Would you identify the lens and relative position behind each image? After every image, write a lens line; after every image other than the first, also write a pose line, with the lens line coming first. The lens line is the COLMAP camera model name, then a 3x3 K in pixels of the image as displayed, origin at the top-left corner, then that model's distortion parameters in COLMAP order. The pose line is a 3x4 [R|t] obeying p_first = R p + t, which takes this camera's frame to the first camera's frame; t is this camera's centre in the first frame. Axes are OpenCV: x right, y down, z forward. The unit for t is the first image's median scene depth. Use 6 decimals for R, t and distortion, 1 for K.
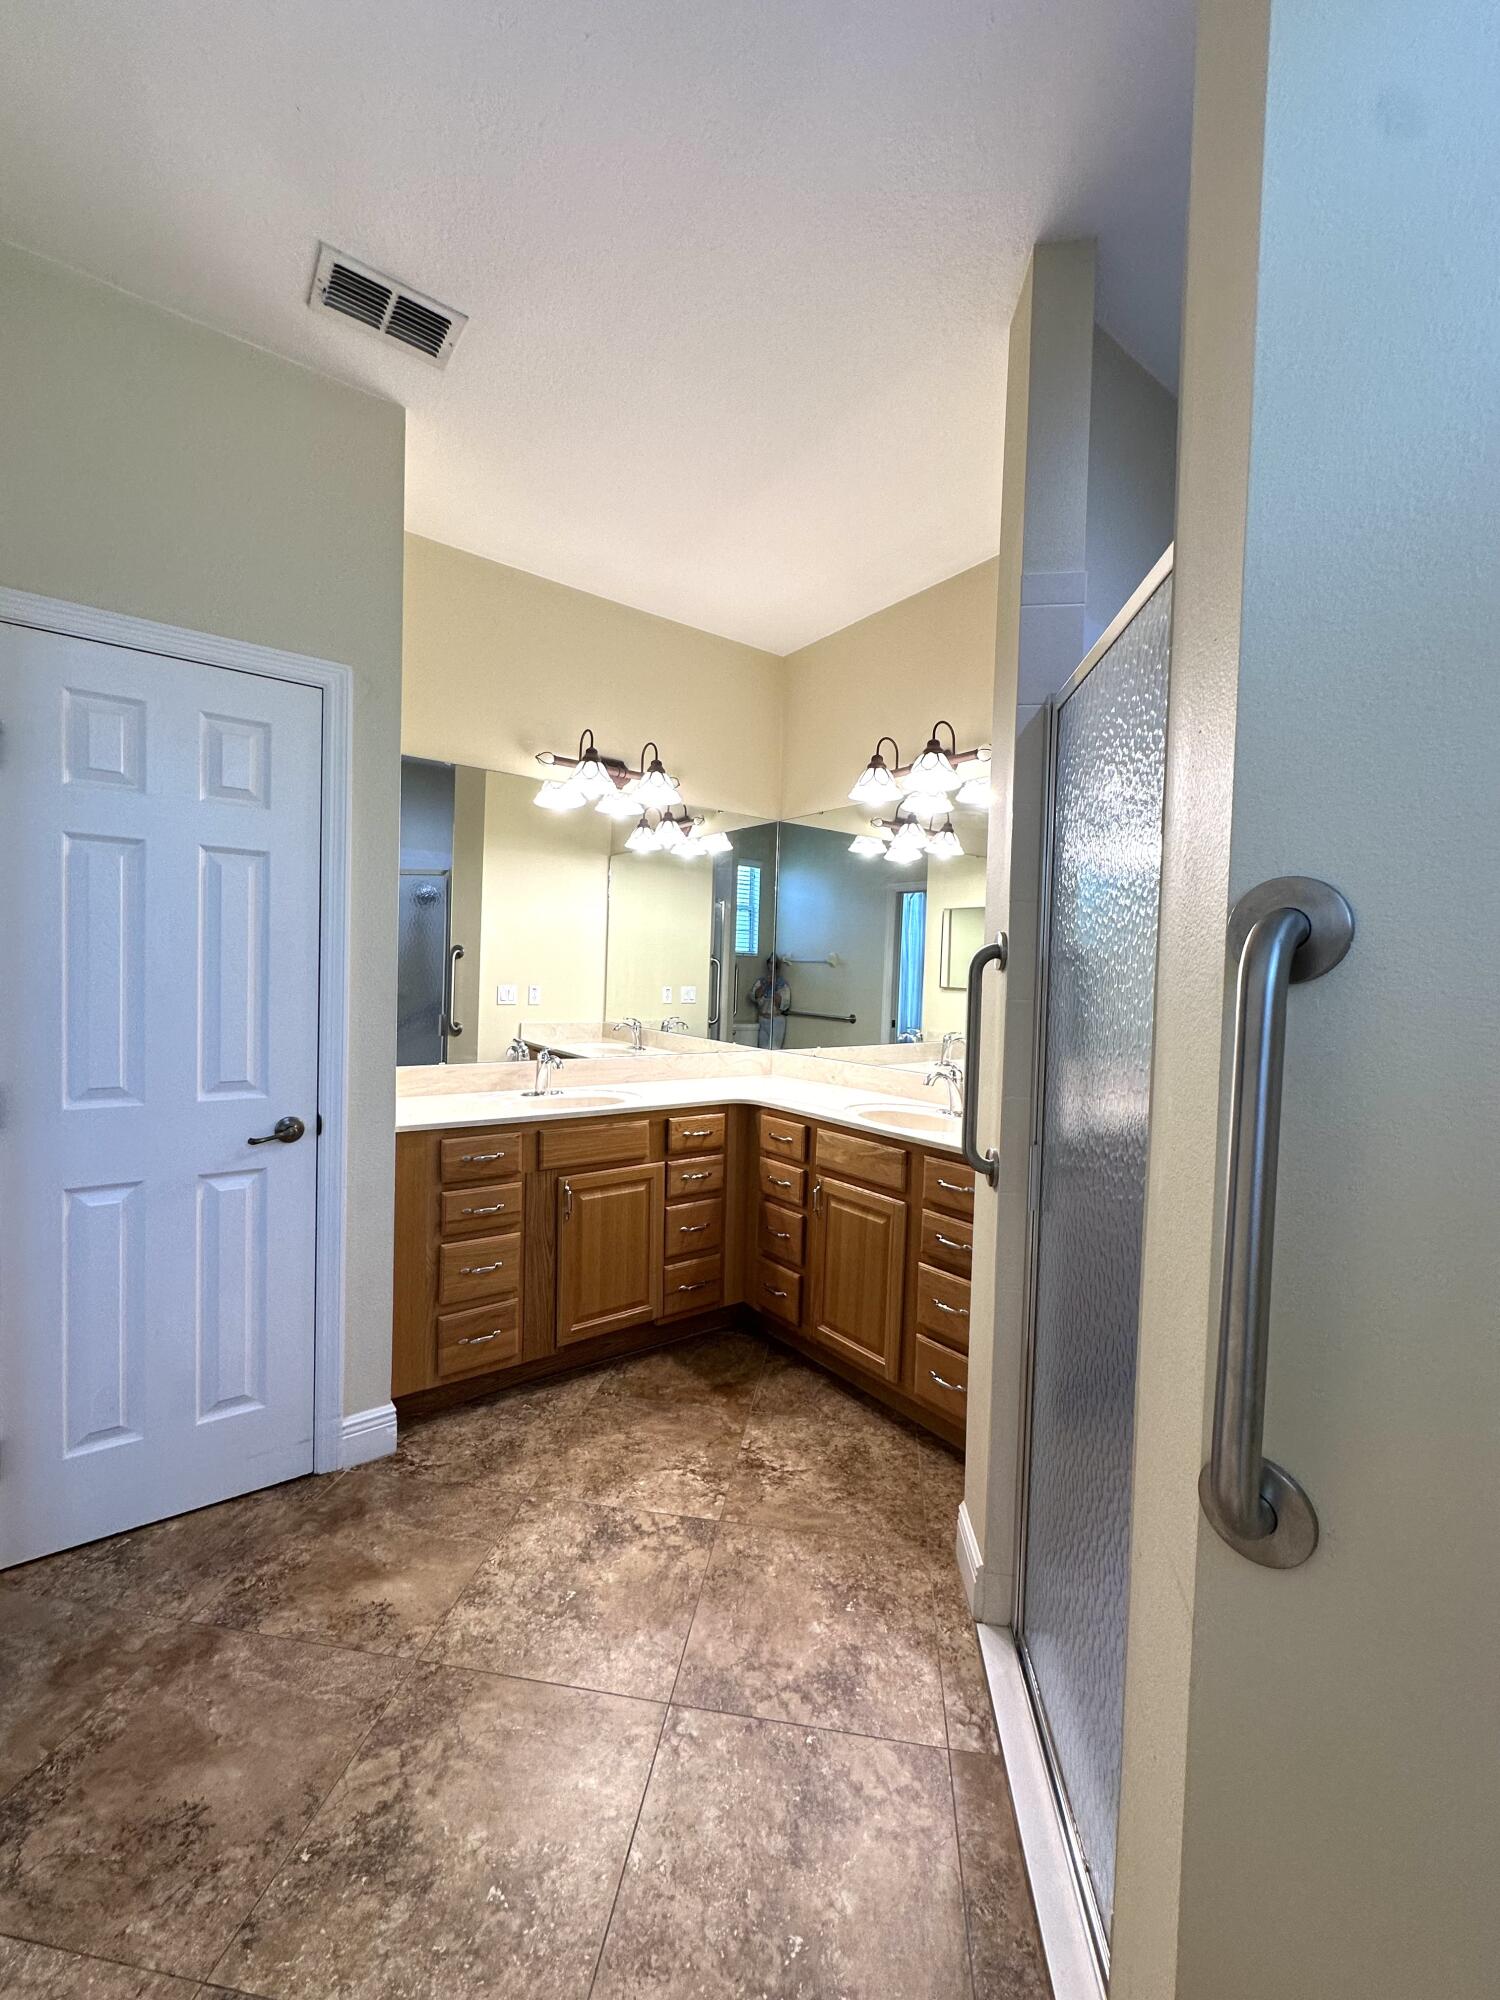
lens RADIAL K [[798.9, 0, 750.0], [0, 798.9, 1000.0], [0, 0, 1]] dist [-0.001662, 0.003086]
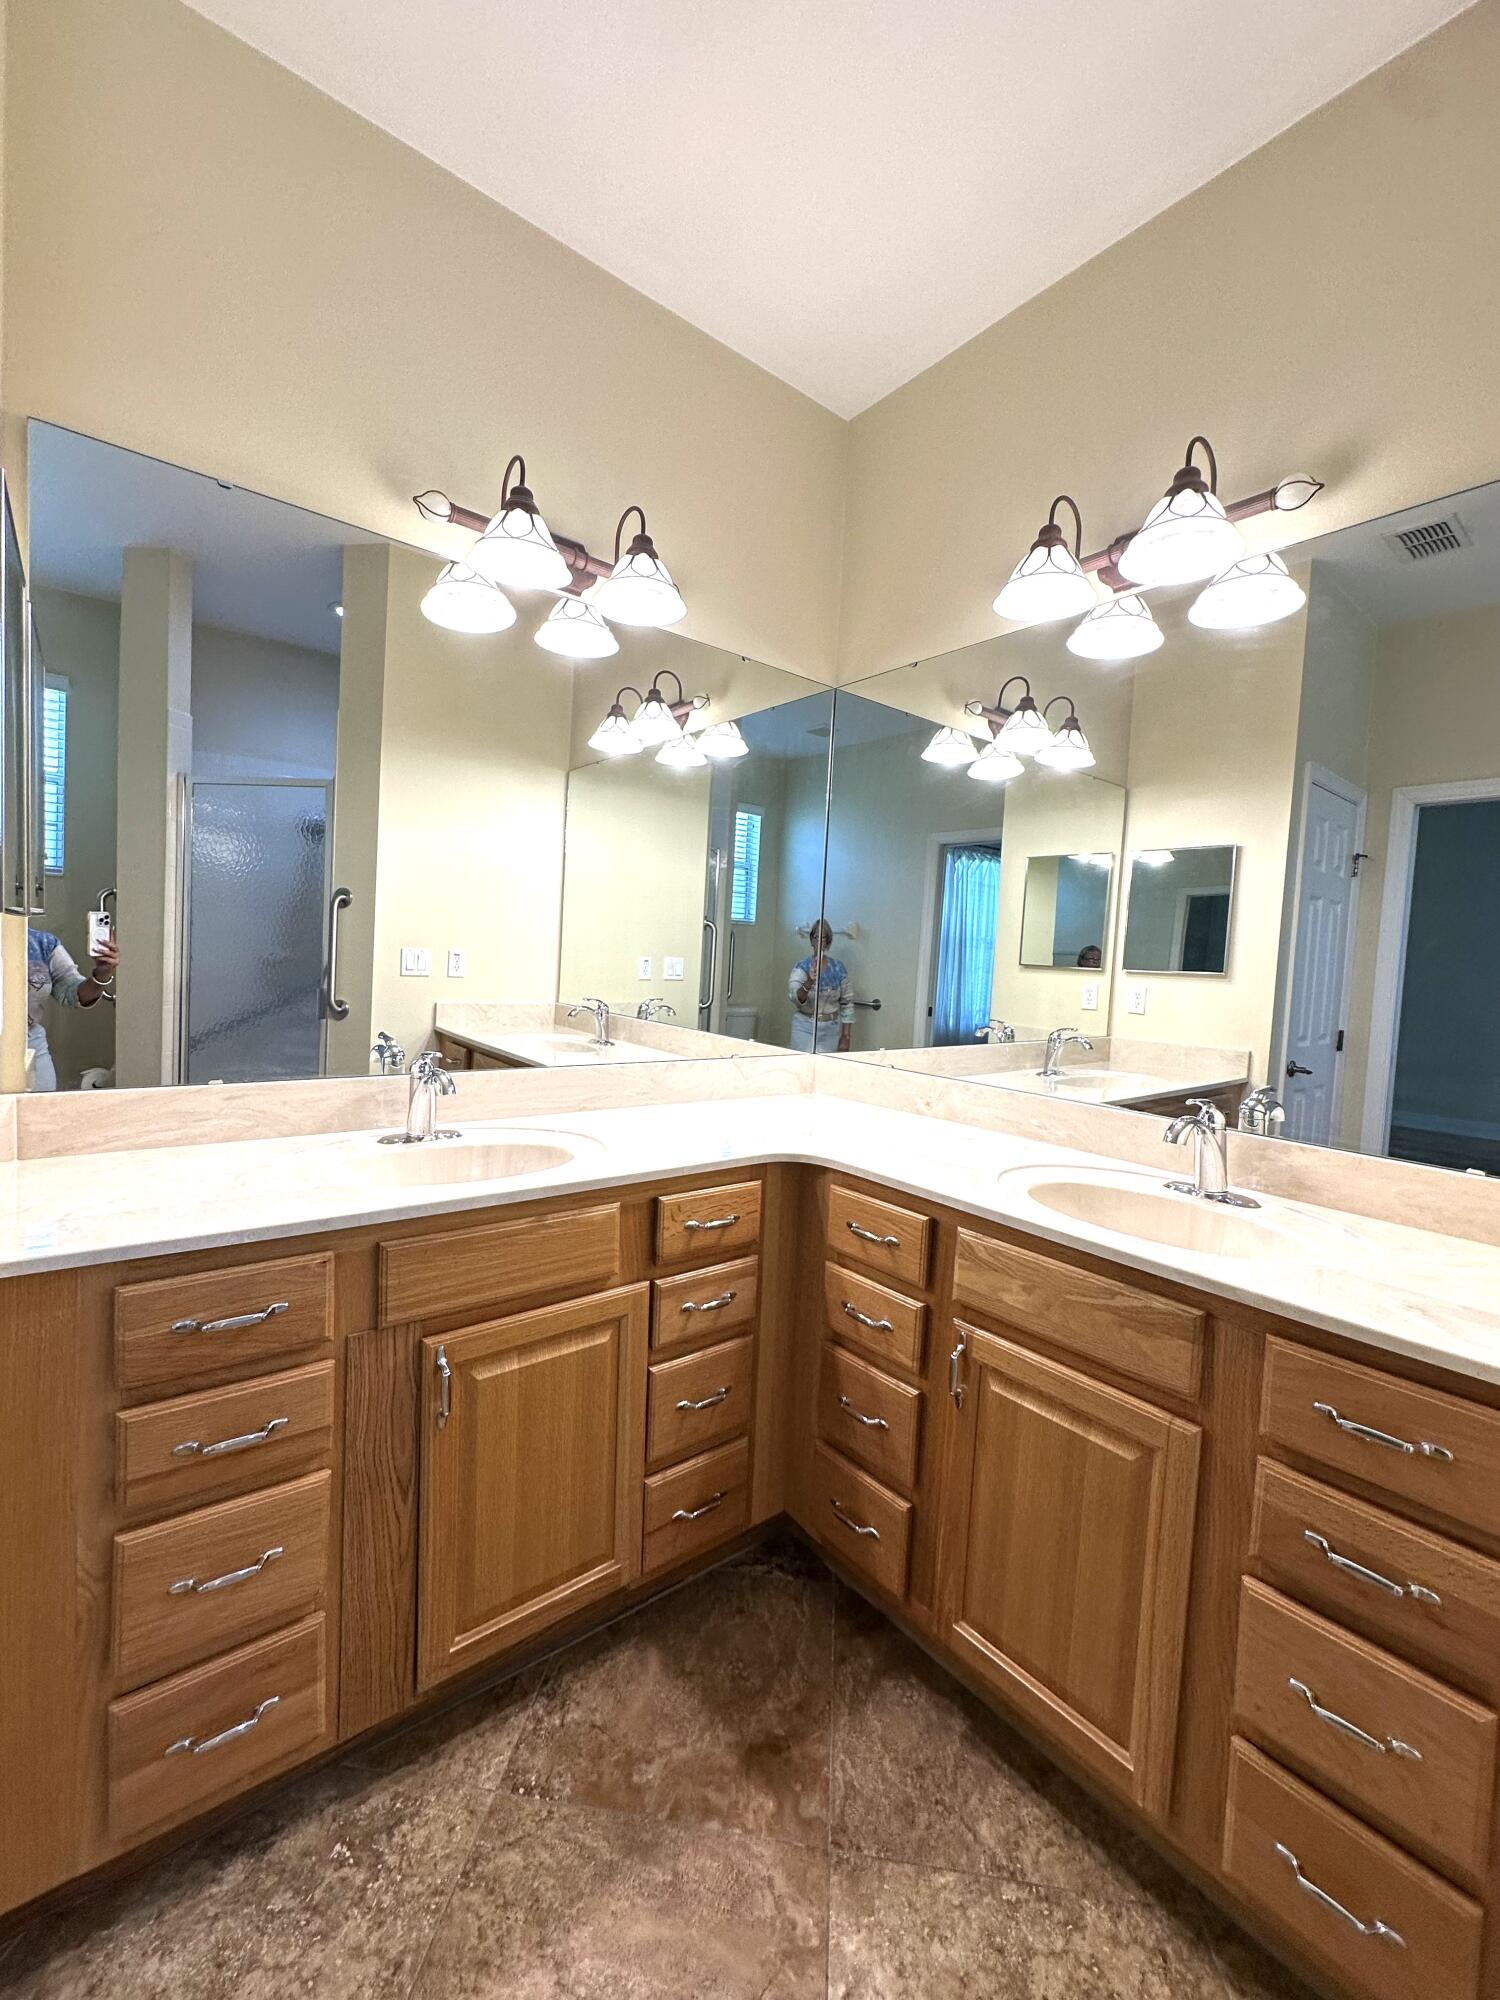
lens RADIAL K [[798.9, 0, 750.0], [0, 798.9, 1000.0], [0, 0, 1]] dist [-0.001662, 0.003086]
pose [[0.999102, 0.018366, 0.038186, -0.064829], [-0.019219, 0.999571, 0.022086, 0.009276], [-0.037764, -0.022800, 0.999027, 0.487067]]
